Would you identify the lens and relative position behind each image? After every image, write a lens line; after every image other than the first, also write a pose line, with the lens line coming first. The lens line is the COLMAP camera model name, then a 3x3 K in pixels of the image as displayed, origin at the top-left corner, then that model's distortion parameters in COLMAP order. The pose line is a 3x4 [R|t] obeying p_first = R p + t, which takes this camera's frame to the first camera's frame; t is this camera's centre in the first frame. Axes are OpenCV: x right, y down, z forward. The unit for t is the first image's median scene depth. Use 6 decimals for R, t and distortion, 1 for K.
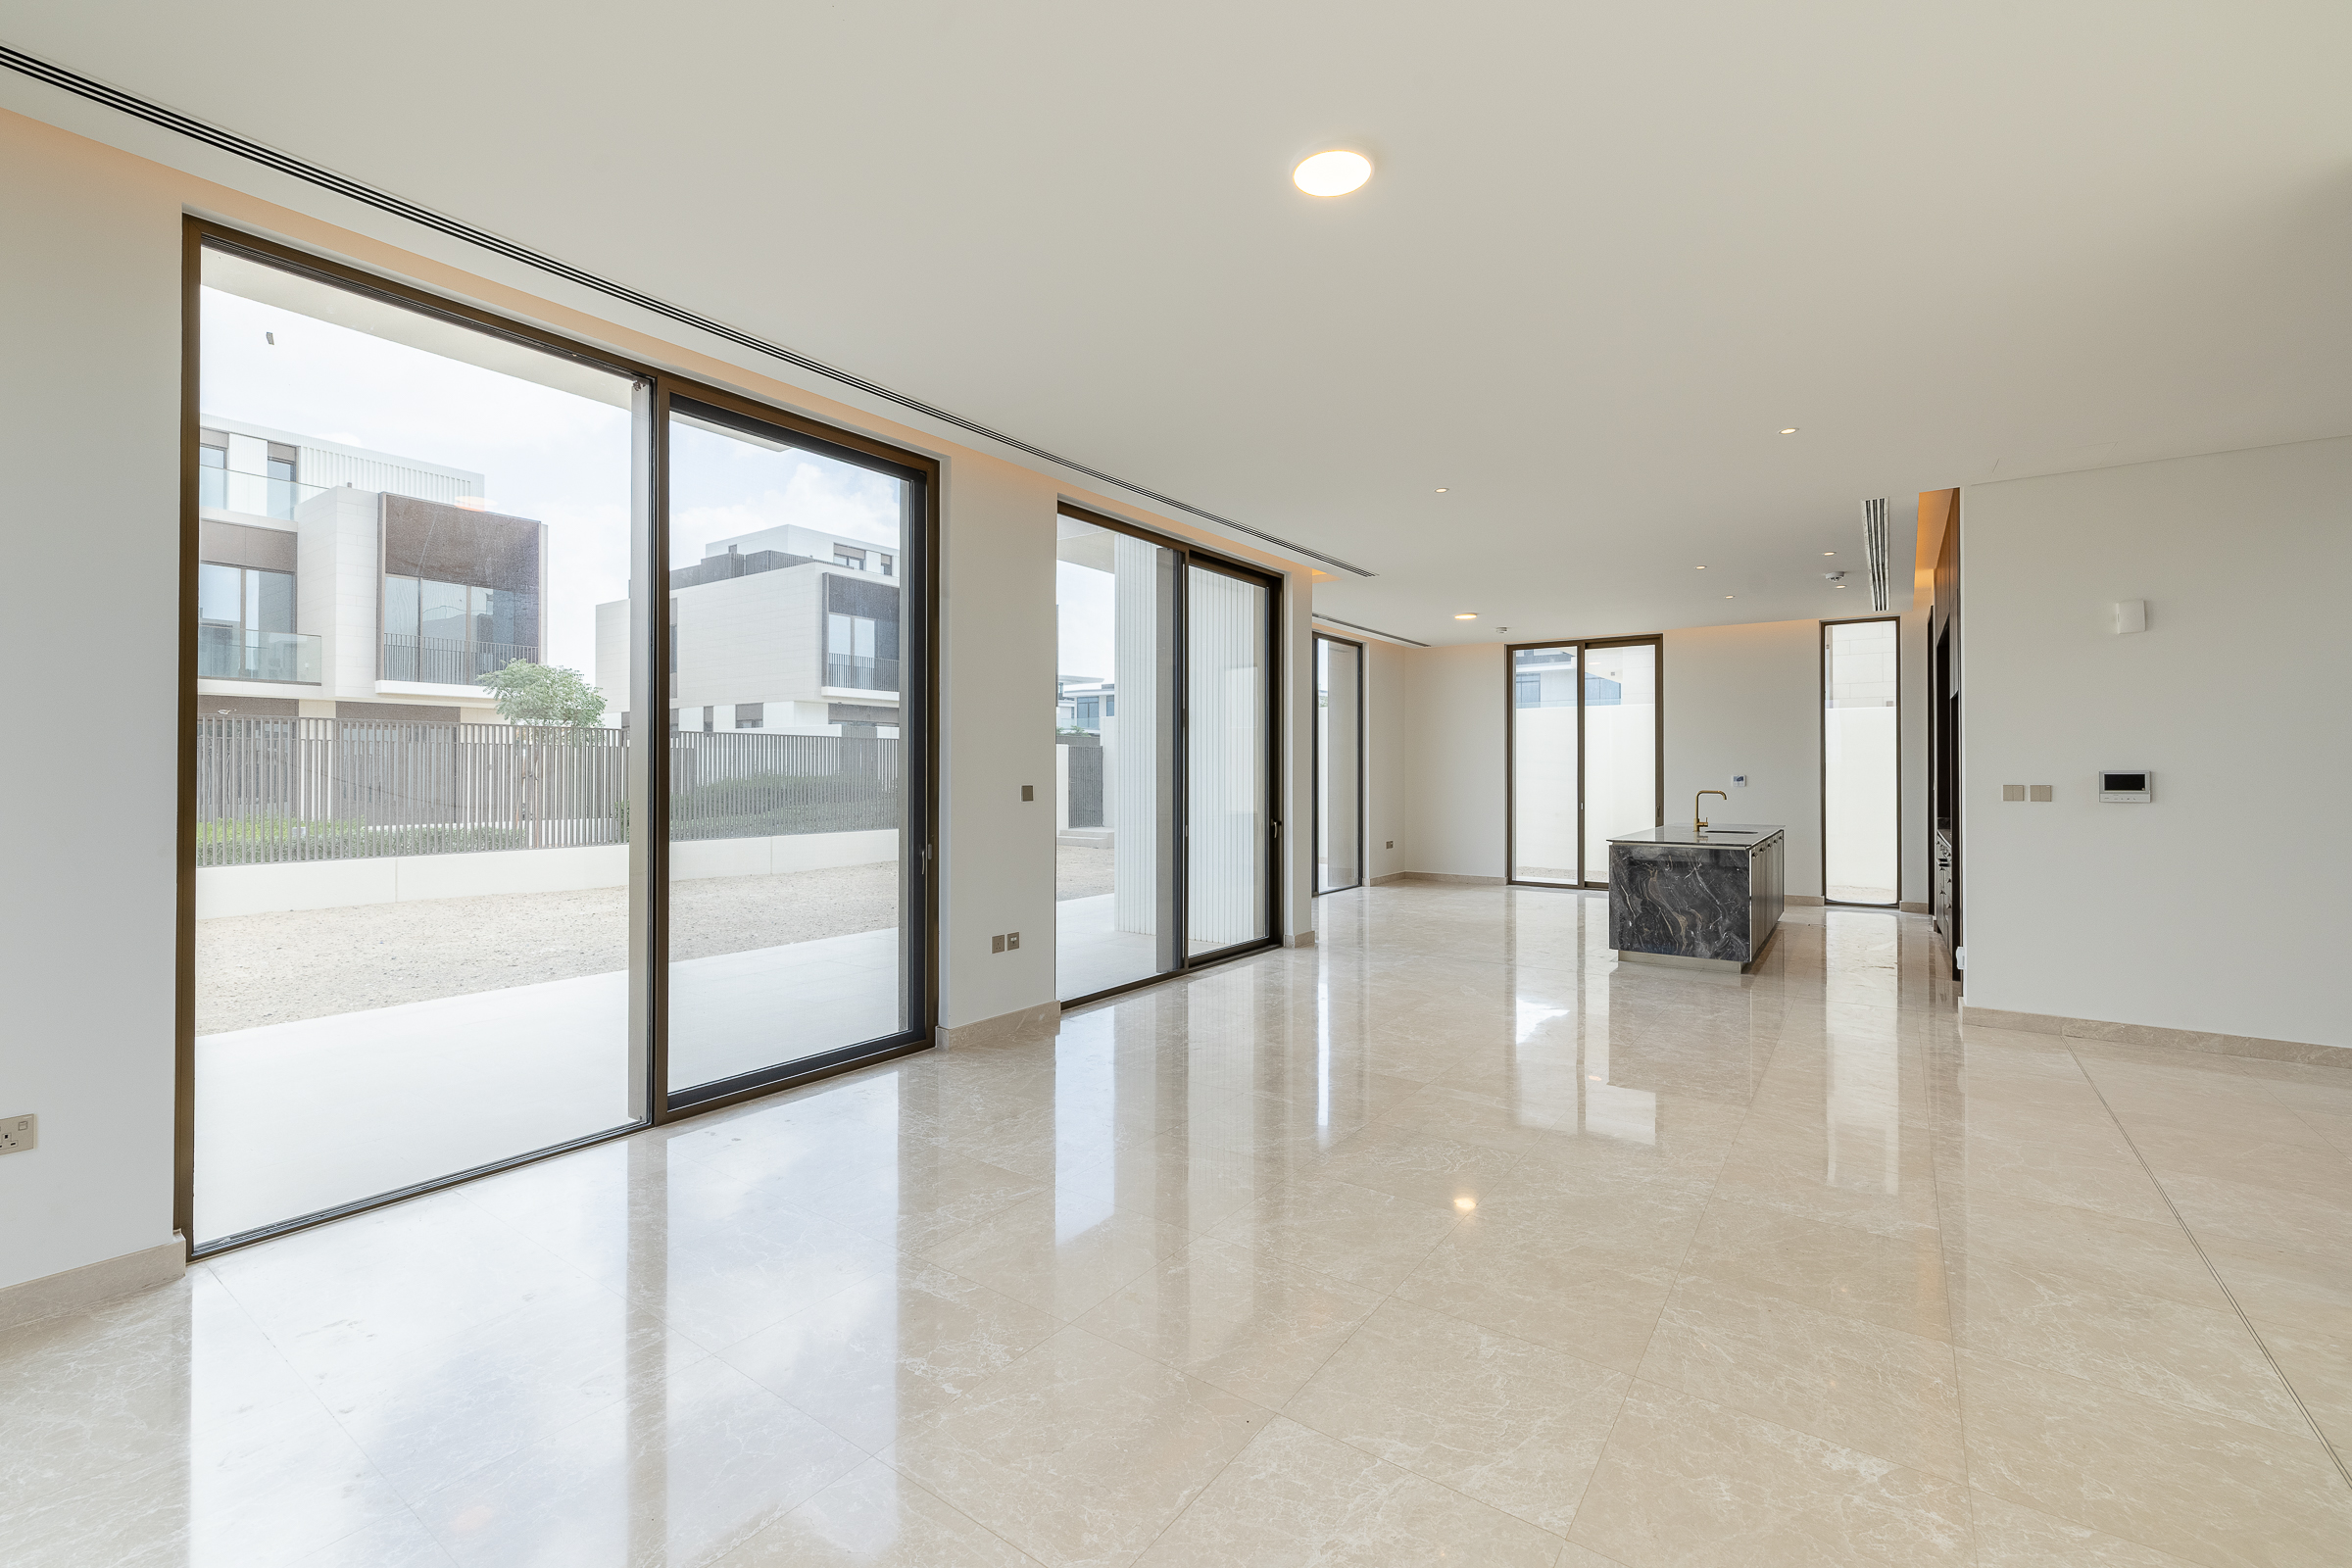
lens RADIAL K [[988.0, 0, 1163.7], [0, 988.0, 783.7], [0, 0, 1]] dist [0.002773, 0.001231]
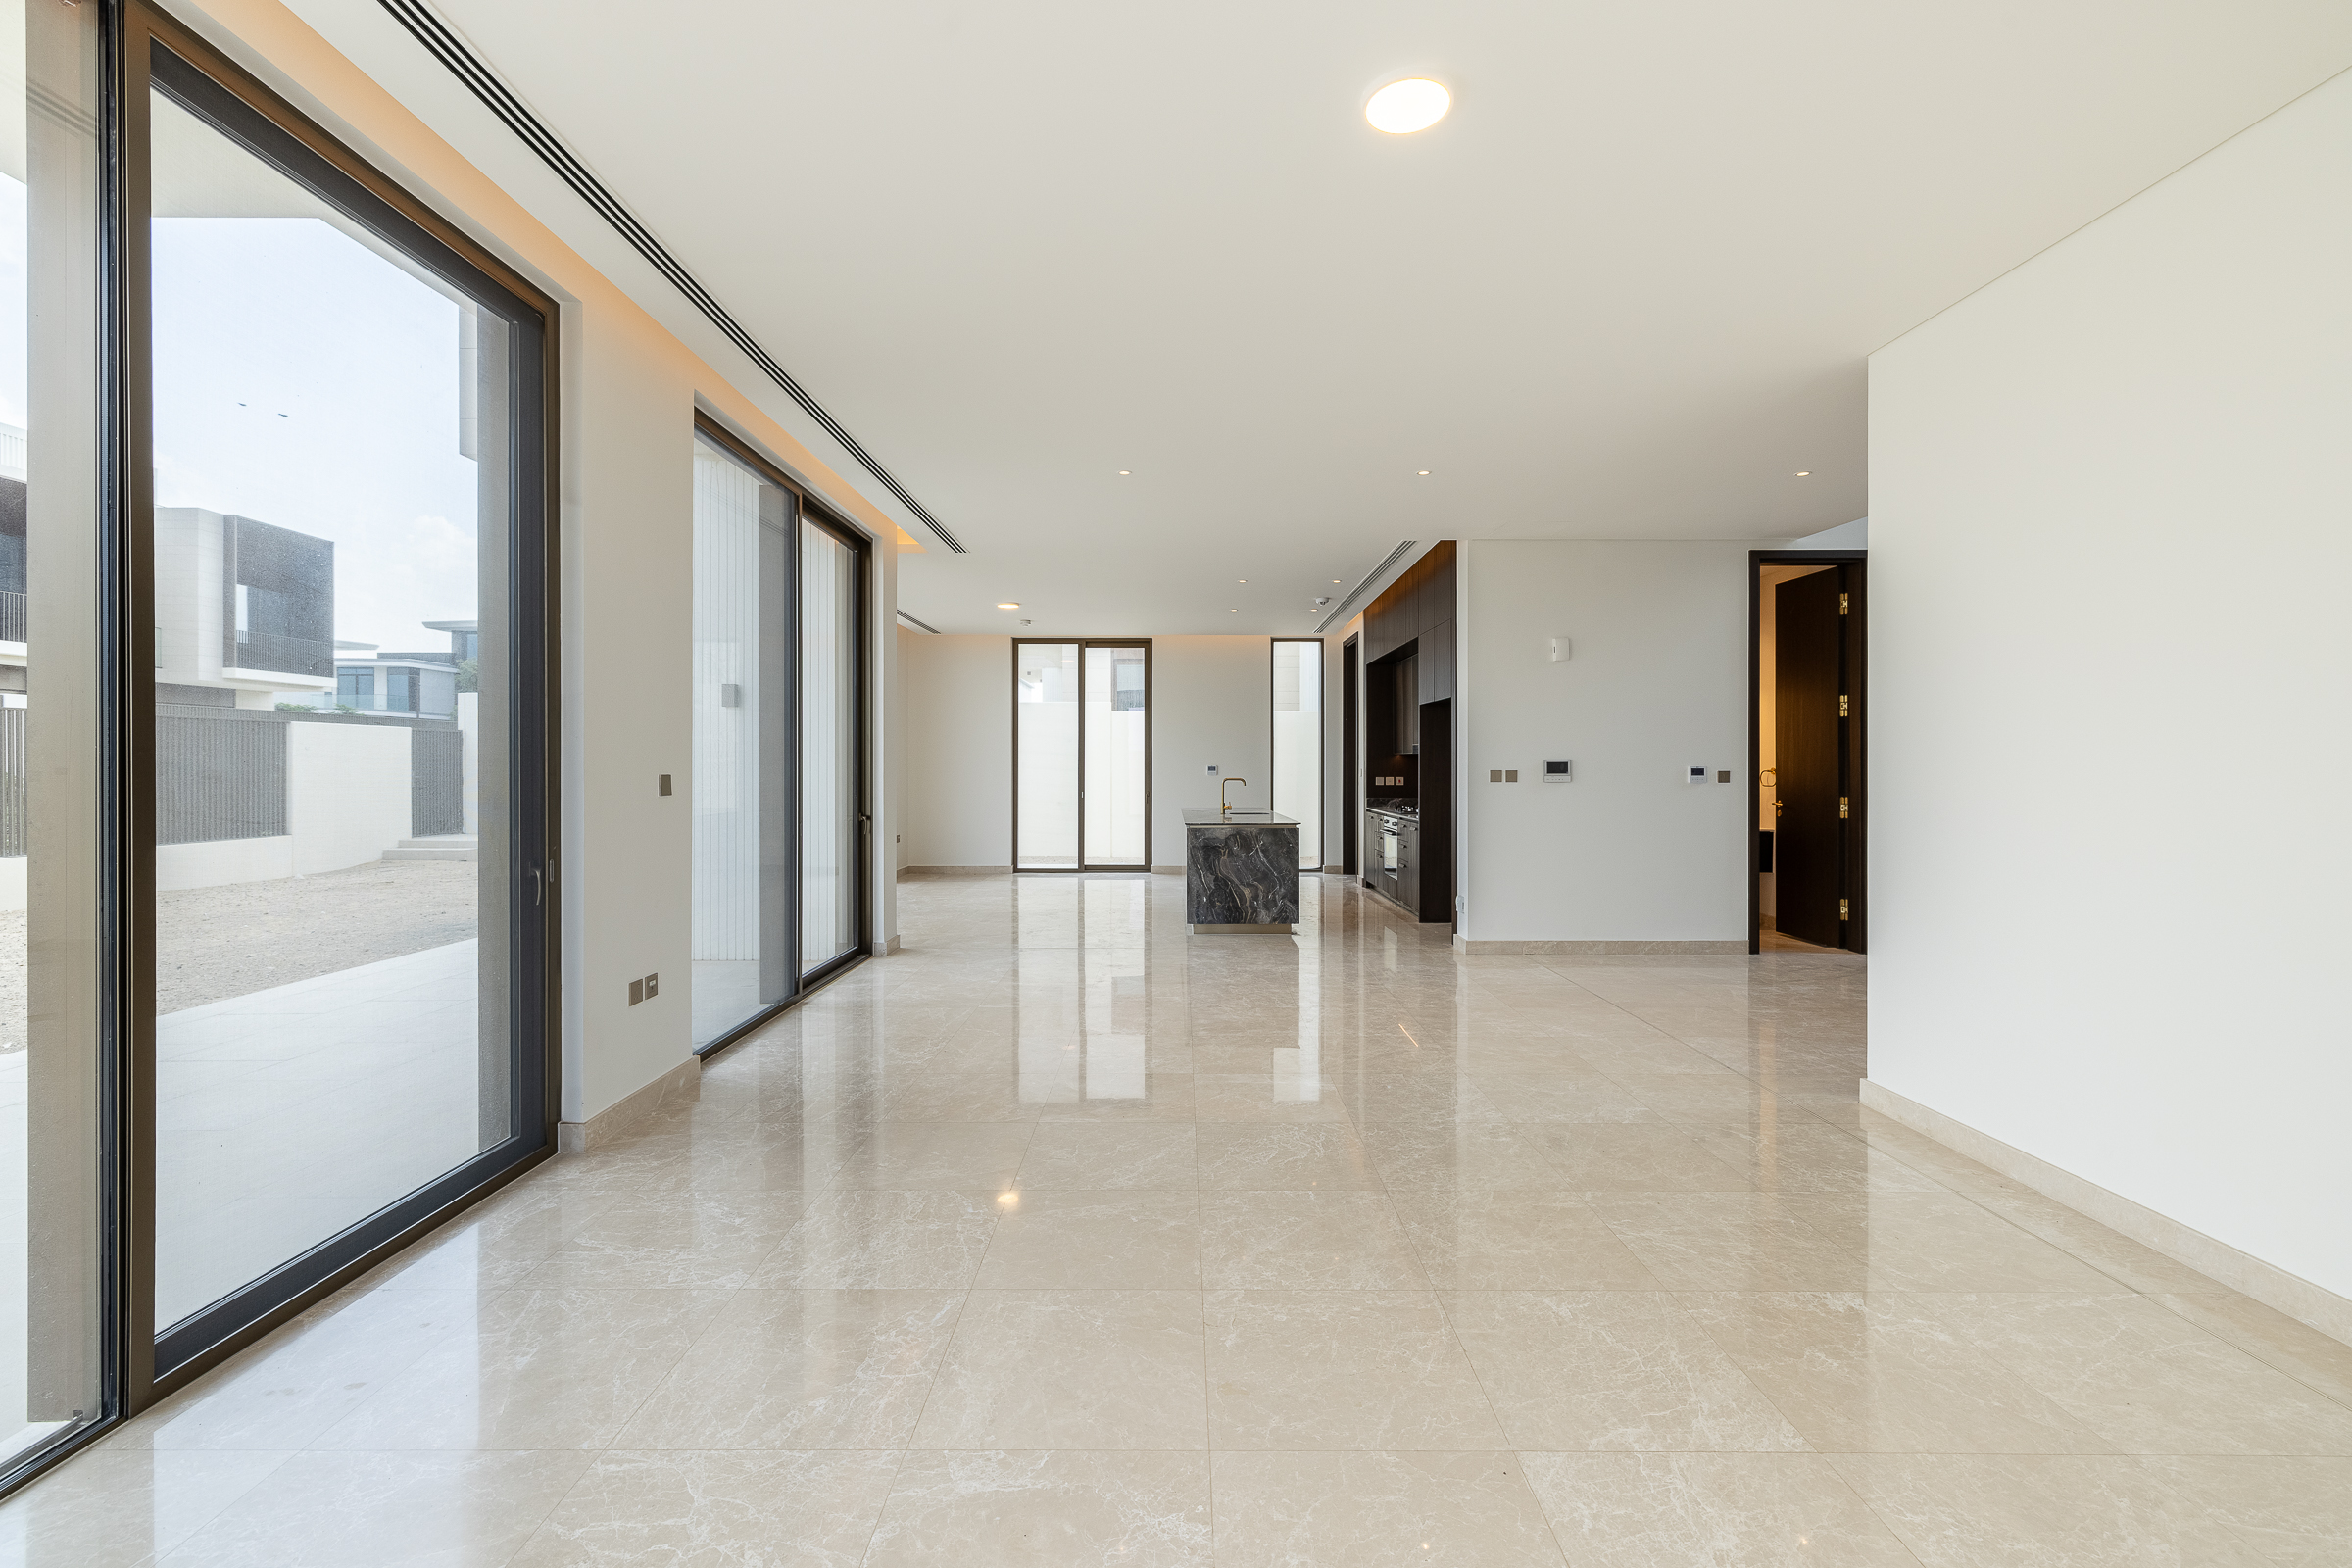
lens RADIAL K [[988.0, 0, 1178.0], [0, 988.0, 775.7], [0, 0, 1]] dist [0.002773, 0.001231]
pose [[0.813228, -0.006040, 0.581914, -0.193609], [0.006880, 0.999976, 0.000765, 0.003717], [-0.581904, 0.003382, 0.813250, 0.127733]]
